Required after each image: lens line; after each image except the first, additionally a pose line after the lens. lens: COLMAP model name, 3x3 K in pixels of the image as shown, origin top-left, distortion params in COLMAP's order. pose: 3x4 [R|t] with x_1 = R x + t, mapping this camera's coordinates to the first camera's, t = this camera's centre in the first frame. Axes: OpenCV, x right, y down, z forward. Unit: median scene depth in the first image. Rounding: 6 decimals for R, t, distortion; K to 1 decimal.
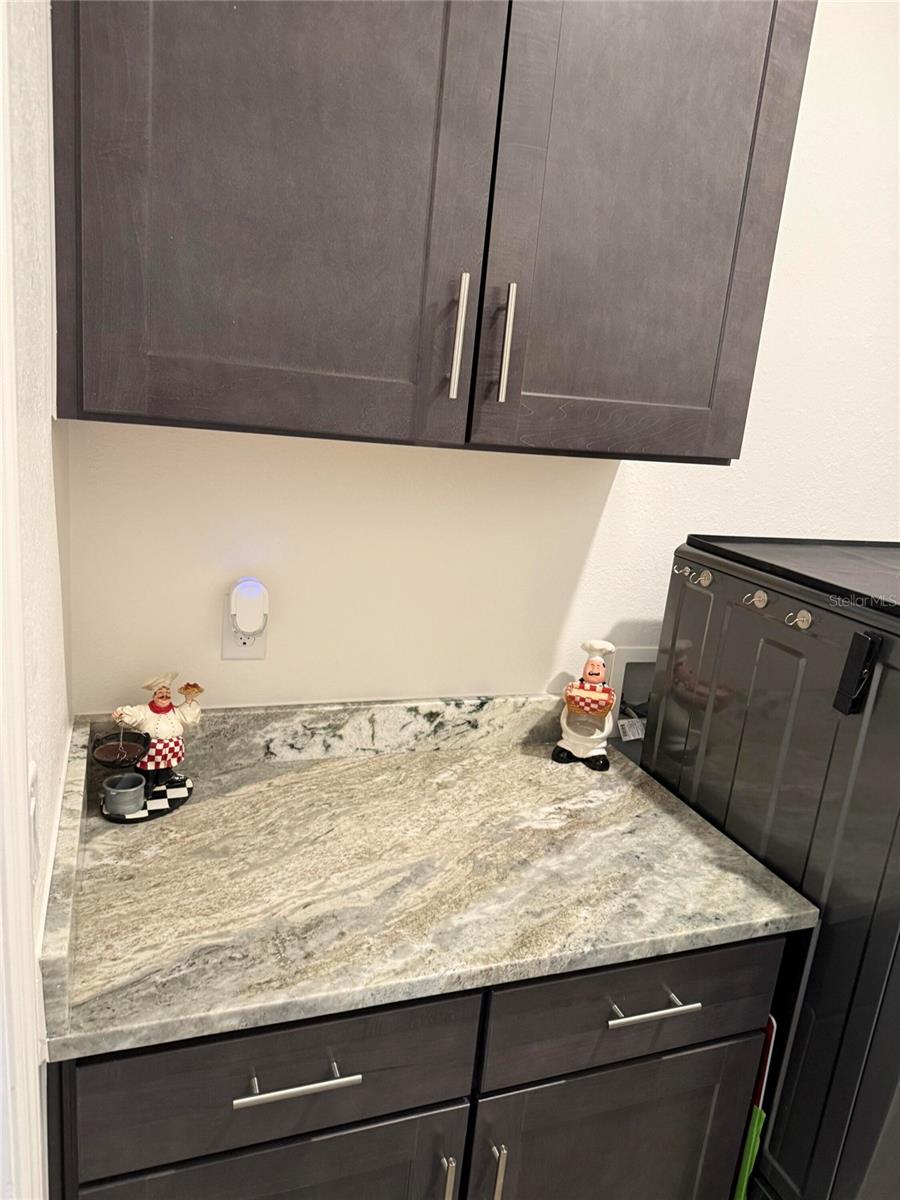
lens RADIAL K [[842.3, 0, 455.8], [0, 842.3, 604.7], [0, 0, 1]] dist [0.032662, -0.057805]
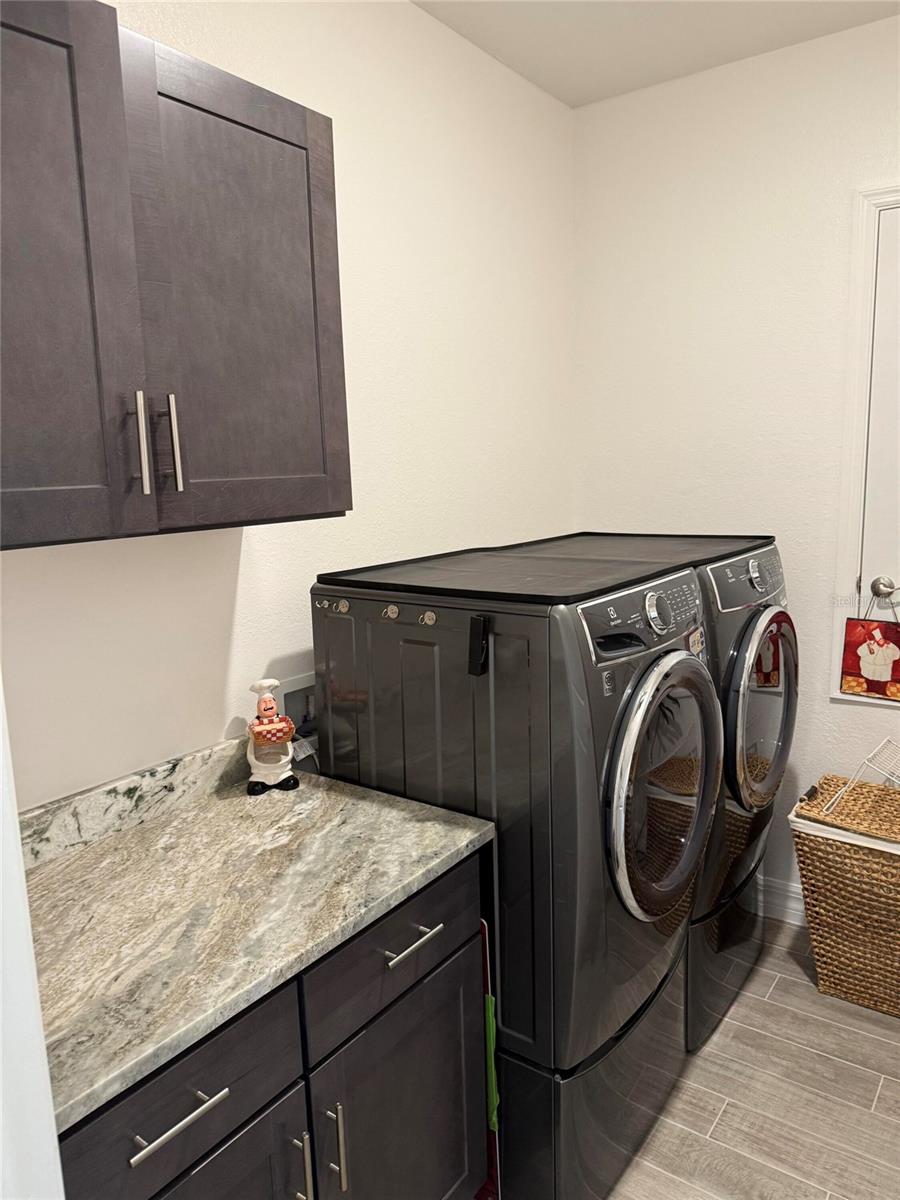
lens RADIAL K [[842.3, 0, 445.8], [0, 842.3, 600.2], [0, 0, 1]] dist [0.032662, -0.057805]
pose [[0.829821, -0.209167, 0.517345, -0.253959], [0.244013, 0.969772, 0.000691, -0.004322], [-0.501852, 0.125665, 0.855776, -0.156591]]
